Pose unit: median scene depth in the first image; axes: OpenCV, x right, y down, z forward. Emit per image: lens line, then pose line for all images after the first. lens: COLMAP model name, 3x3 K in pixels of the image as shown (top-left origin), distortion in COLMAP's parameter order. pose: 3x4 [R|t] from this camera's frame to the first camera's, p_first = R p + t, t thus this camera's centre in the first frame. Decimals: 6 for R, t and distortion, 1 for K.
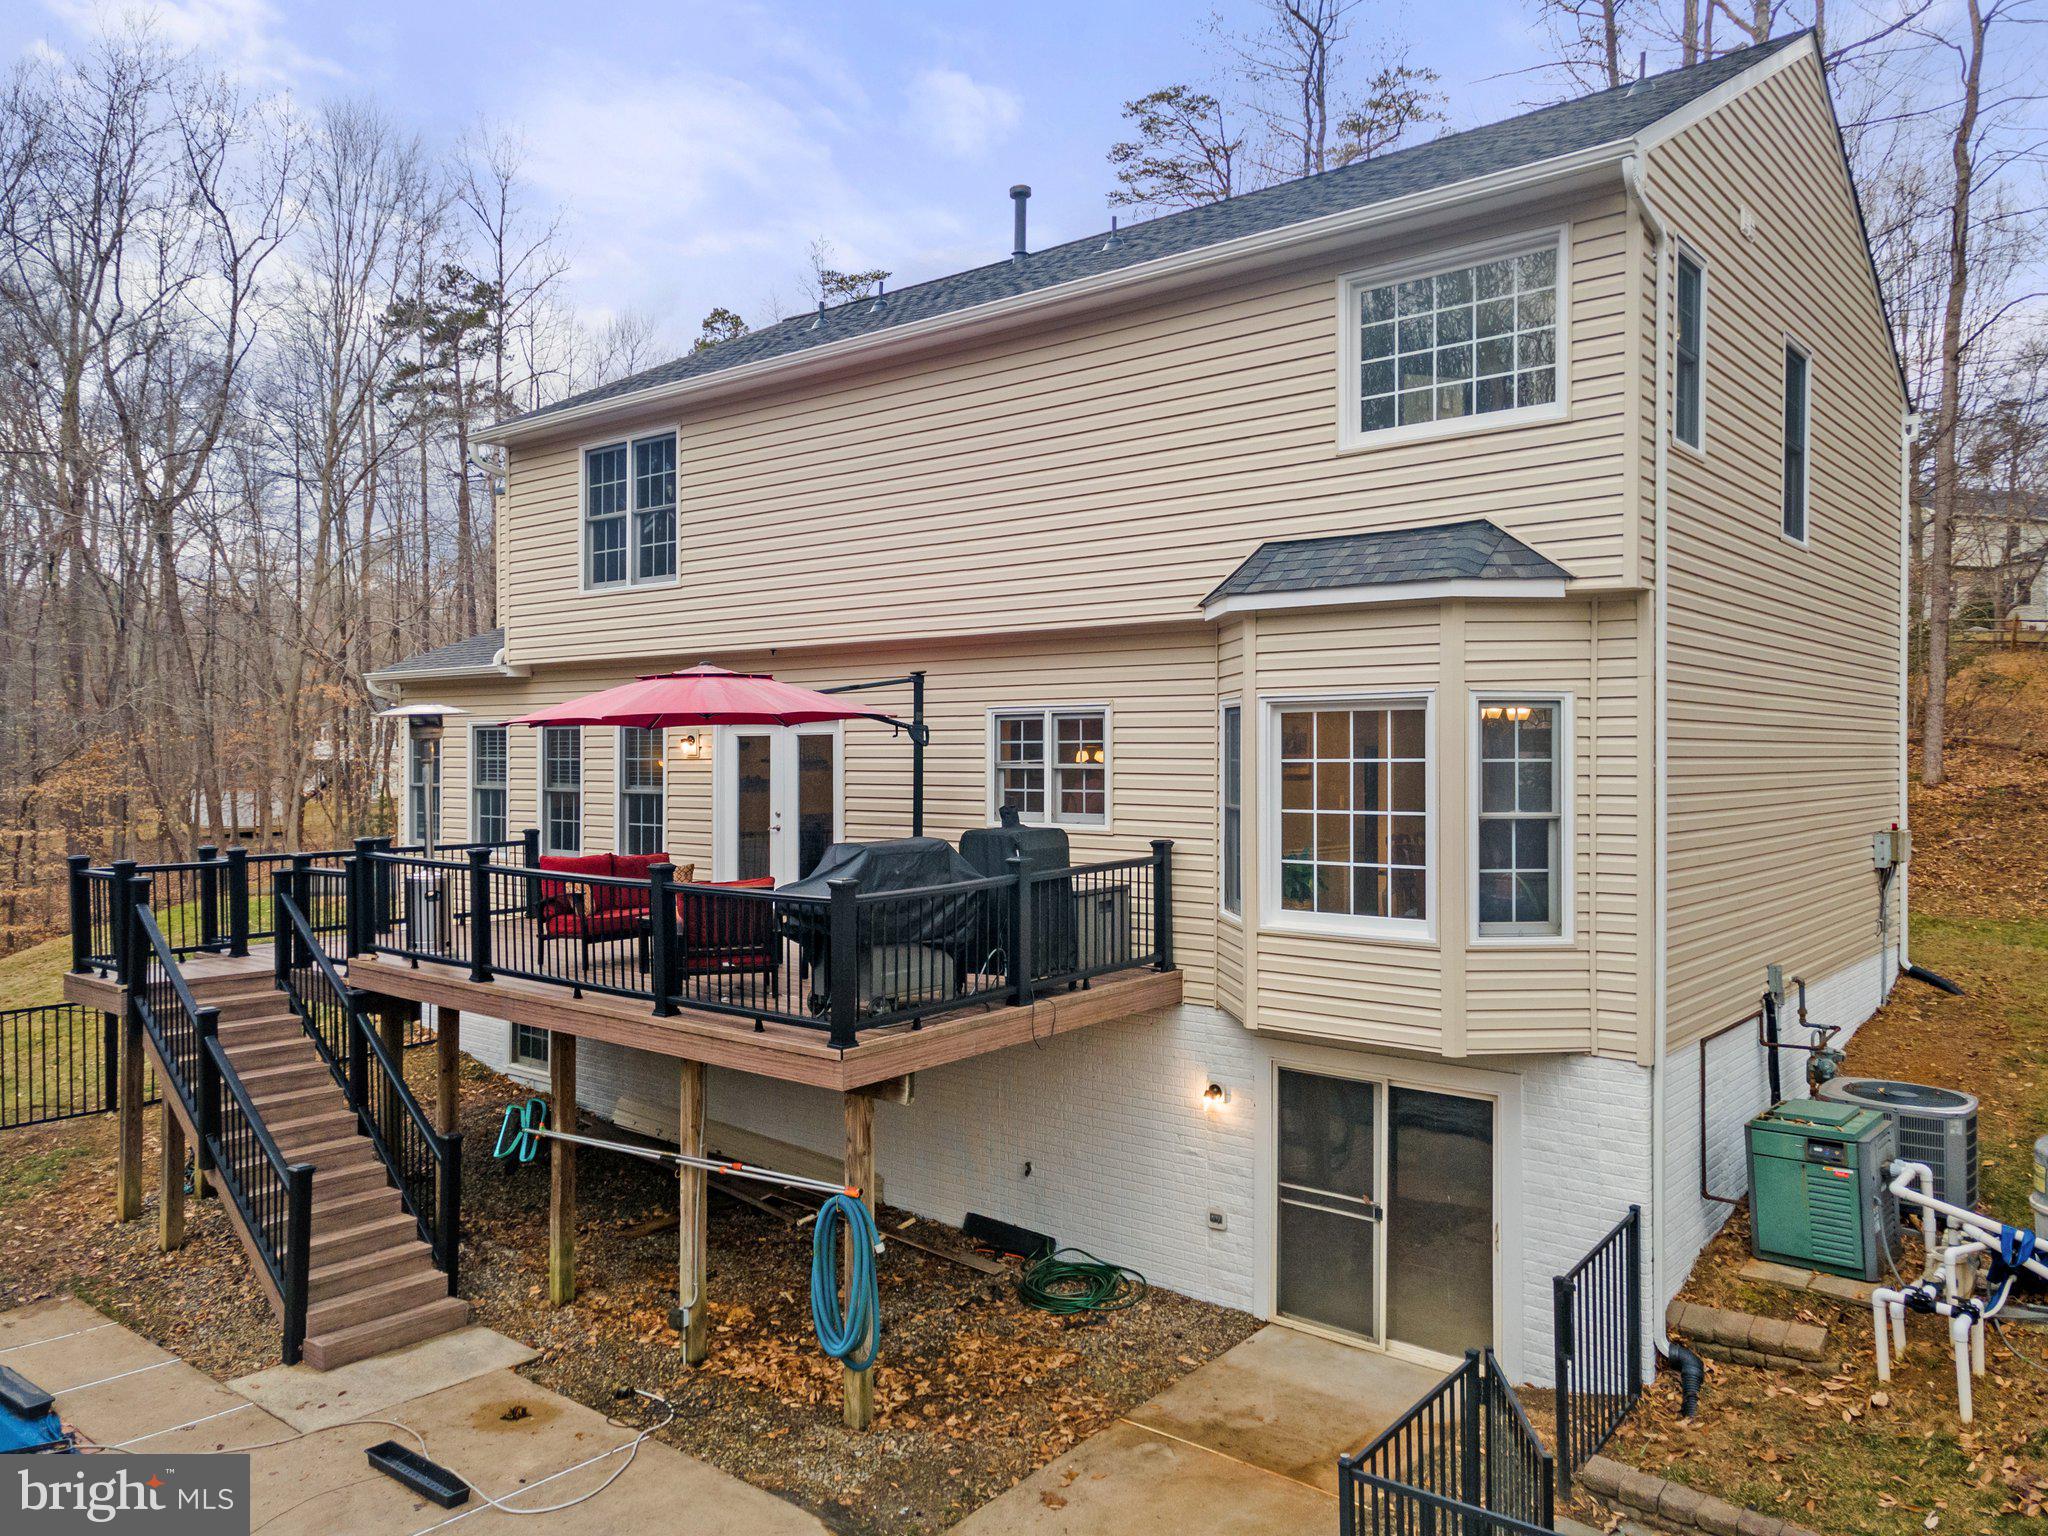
lens RADIAL K [[1455.4, 0, 1024.0], [0, 1455.4, 768.0], [0, 0, 1]] dist [0.032039, -0.002374]
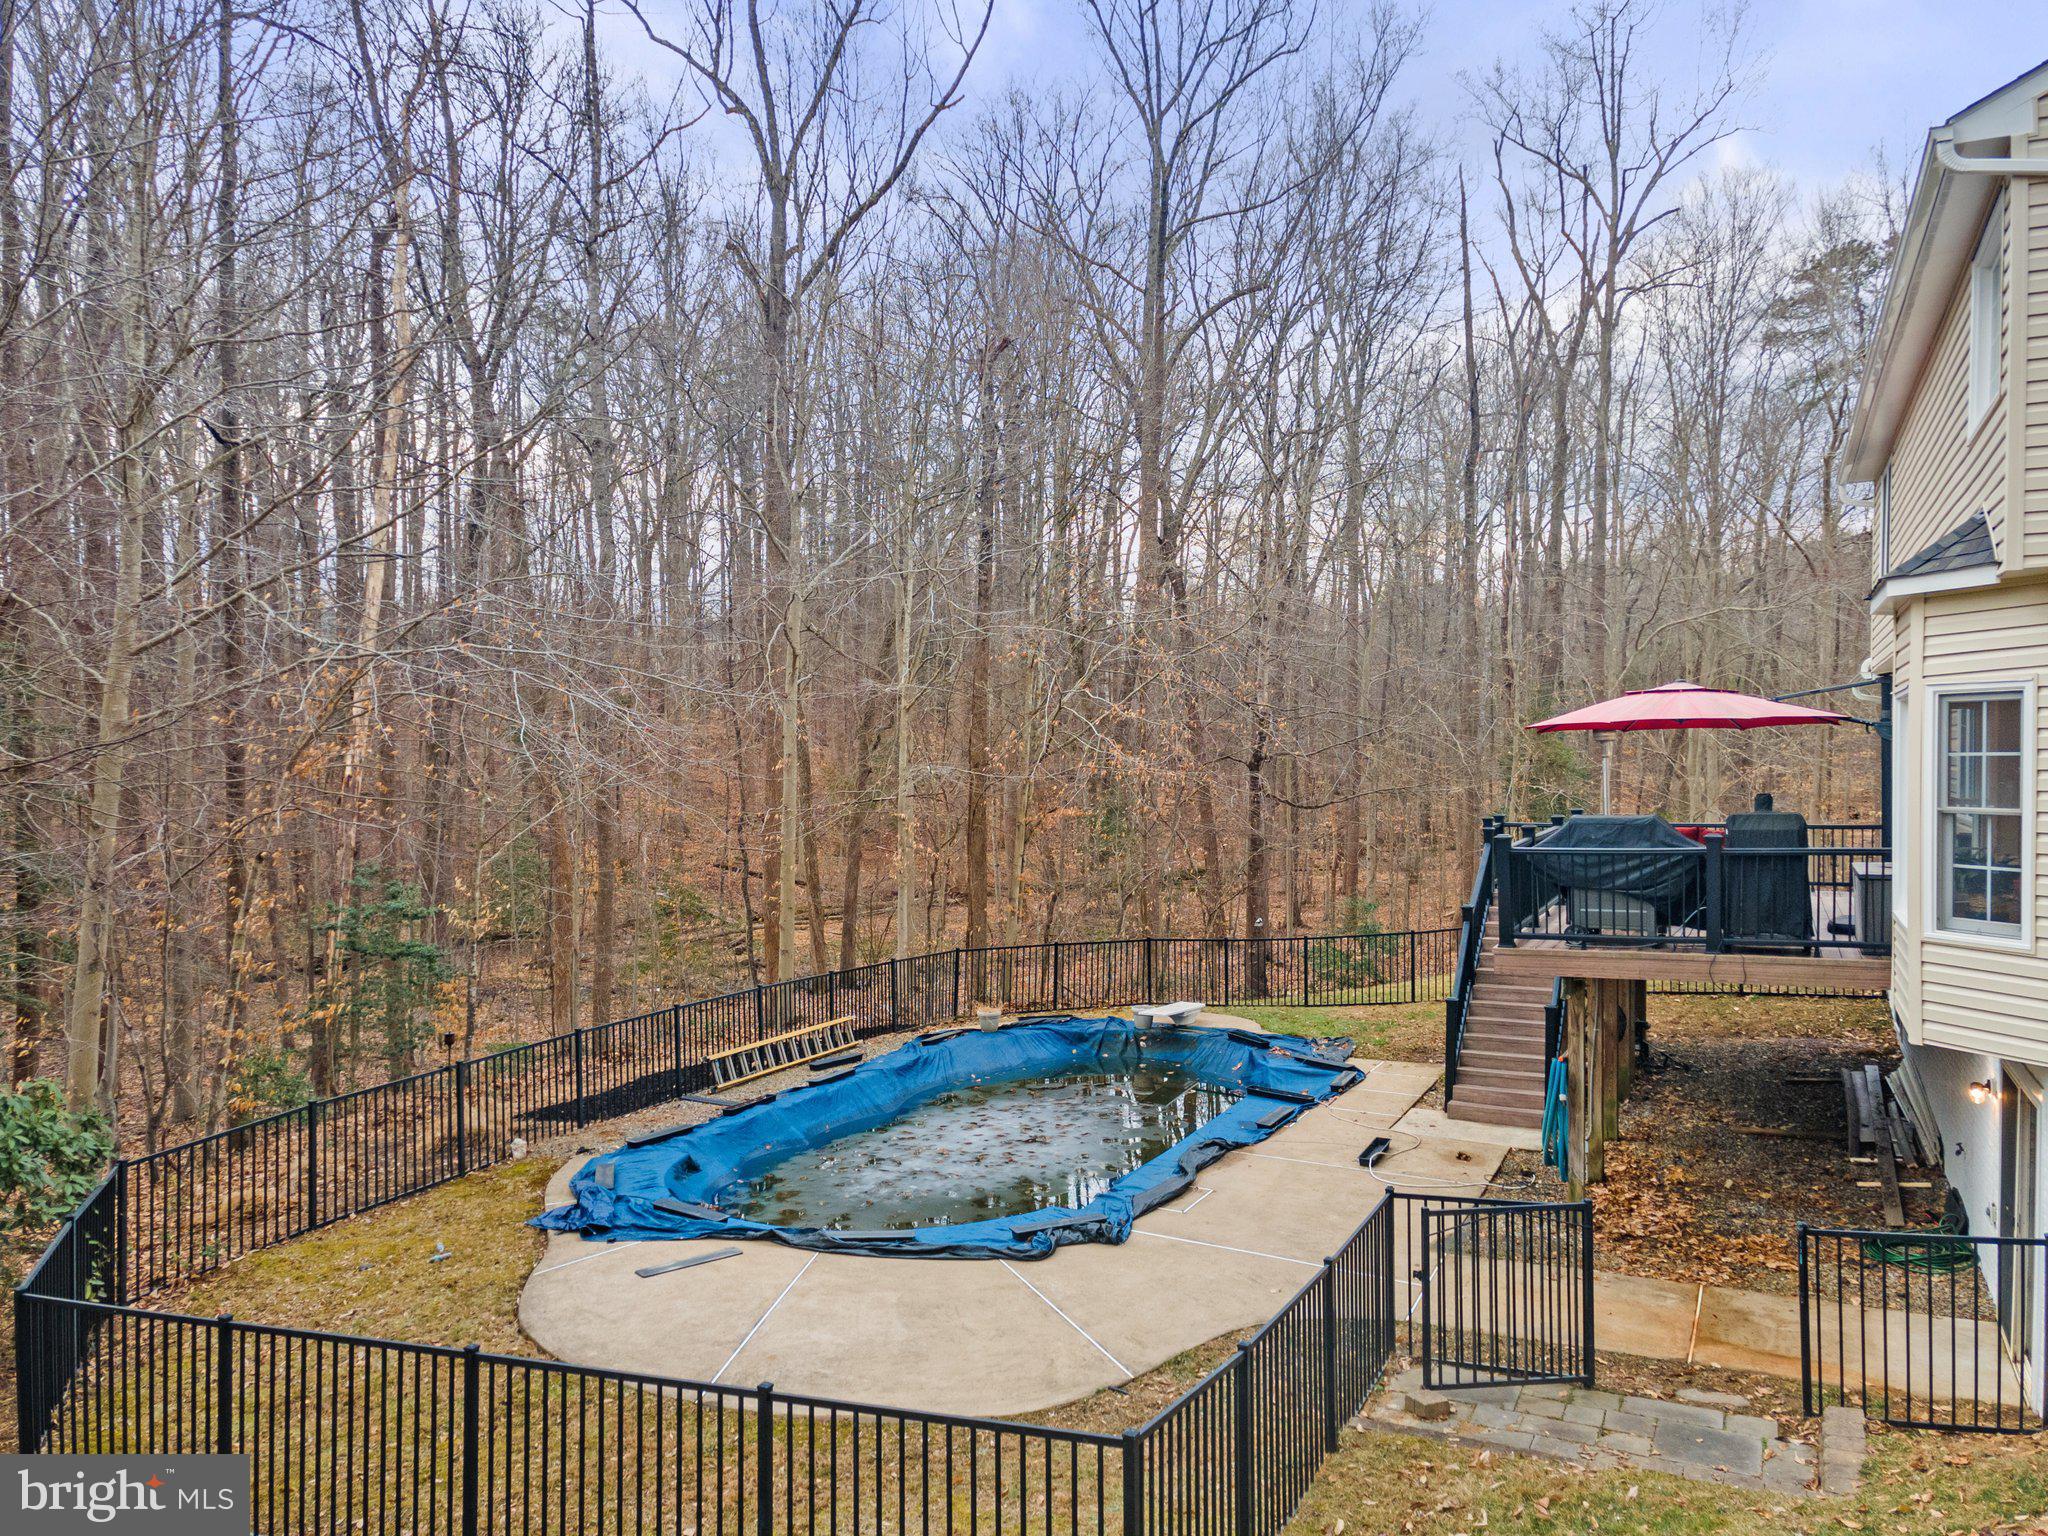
lens RADIAL K [[1455.4, 0, 1024.0], [0, 1455.4, 768.0], [0, 0, 1]] dist [0.032039, -0.002374]
pose [[0.217800, -0.001108, -0.975993, 1.139457], [0.006652, 0.999978, 0.000349, -0.000295], [0.975971, -0.006568, 0.217802, 0.163812]]
